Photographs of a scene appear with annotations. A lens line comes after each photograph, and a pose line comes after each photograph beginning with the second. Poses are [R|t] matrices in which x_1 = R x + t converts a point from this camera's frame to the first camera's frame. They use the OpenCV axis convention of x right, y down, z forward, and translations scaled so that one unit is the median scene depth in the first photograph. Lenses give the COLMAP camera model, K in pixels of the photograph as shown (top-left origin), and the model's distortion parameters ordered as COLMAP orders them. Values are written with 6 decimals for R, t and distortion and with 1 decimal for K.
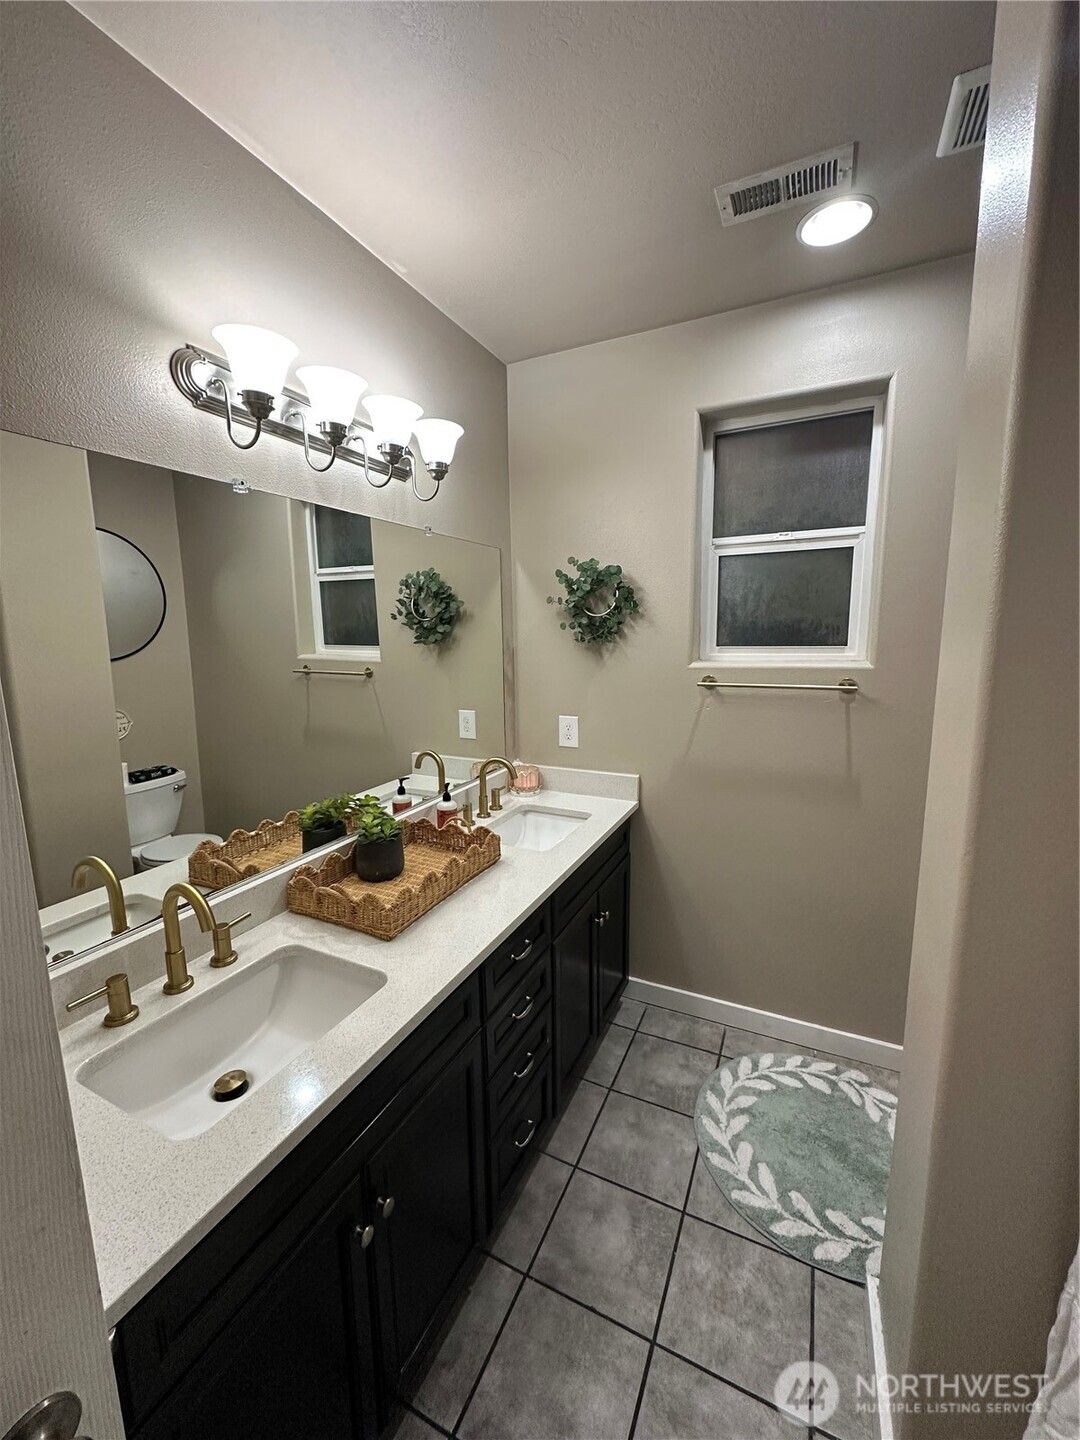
lens RADIAL K [[572.8, 0, 540.0], [0, 572.8, 720.0], [0, 0, 1]] dist [-0.000286, 0.000112]
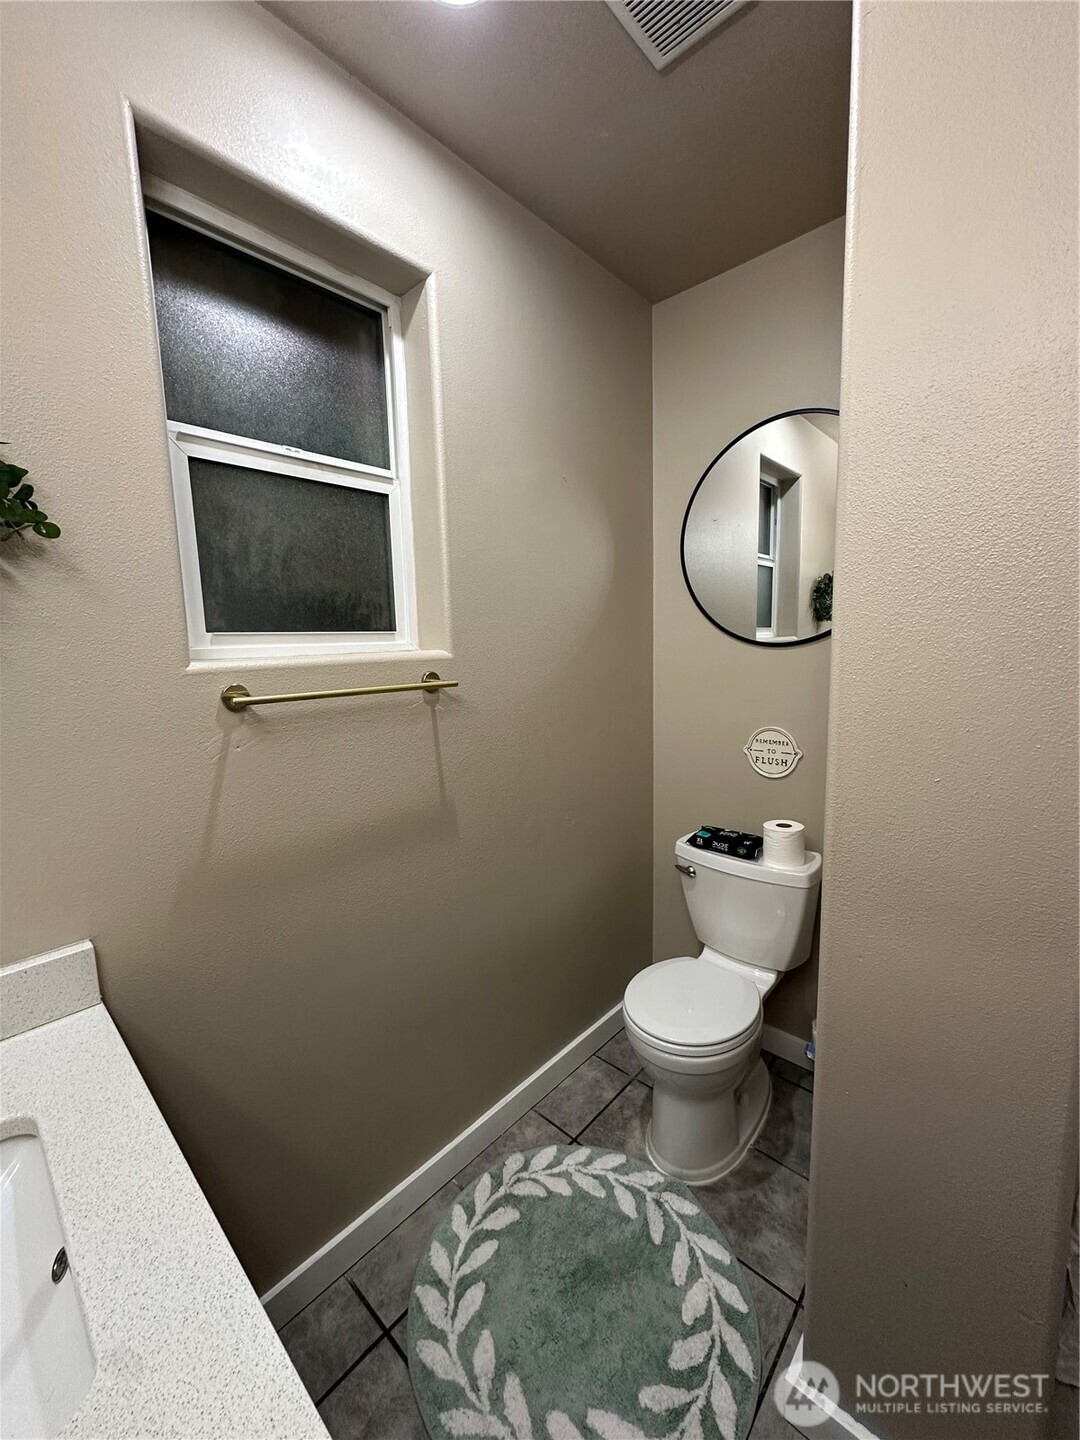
lens RADIAL K [[572.8, 0, 540.0], [0, 572.8, 720.0], [0, 0, 1]] dist [-0.000286, 0.000112]
pose [[0.294301, -0.122323, 0.947852, -0.119125], [0.170776, 0.982544, 0.073775, -0.040588], [-0.940331, 0.140158, 0.310053, 0.623629]]
